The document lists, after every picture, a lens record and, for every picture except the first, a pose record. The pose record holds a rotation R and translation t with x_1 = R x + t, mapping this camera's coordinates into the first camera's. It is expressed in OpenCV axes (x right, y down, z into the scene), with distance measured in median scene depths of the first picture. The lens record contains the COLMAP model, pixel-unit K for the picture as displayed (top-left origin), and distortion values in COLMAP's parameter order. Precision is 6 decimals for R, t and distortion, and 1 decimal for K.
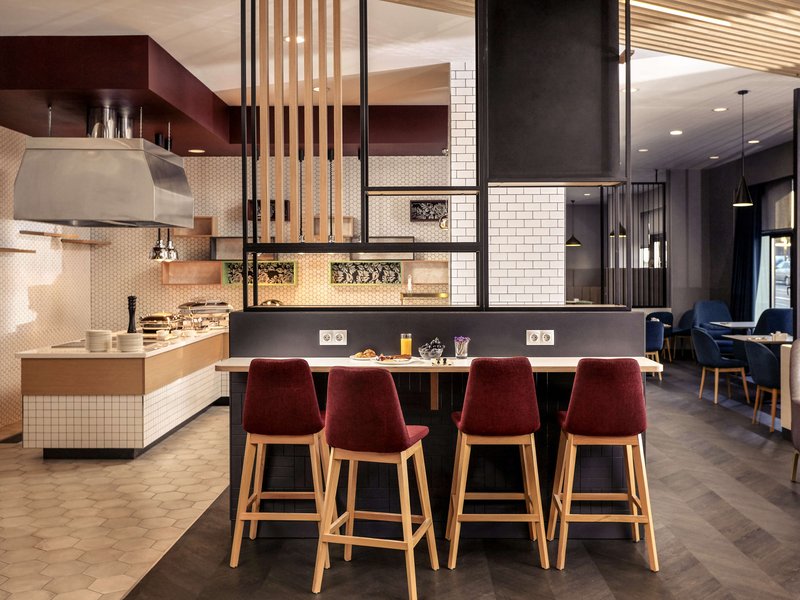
lens RADIAL K [[1916.4, 0, 399.9], [0, 1916.4, 301.4], [0, 0, 1]] dist [0.609025, 0.000000]
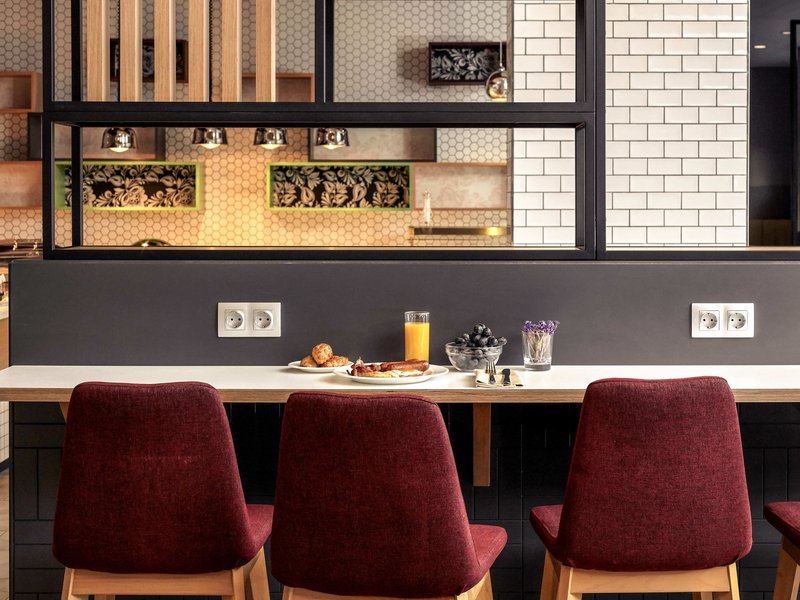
lens RADIAL K [[1916.4, 0, 400.2], [0, 1916.4, 299.6], [0, 0, 1]] dist [0.609025, 0.000000]
pose [[0.999932, 0.002149, -0.011495, 0.003947], [-0.001935, 0.999824, 0.018645, 0.005423], [0.011533, -0.018621, 0.999760, 0.506912]]
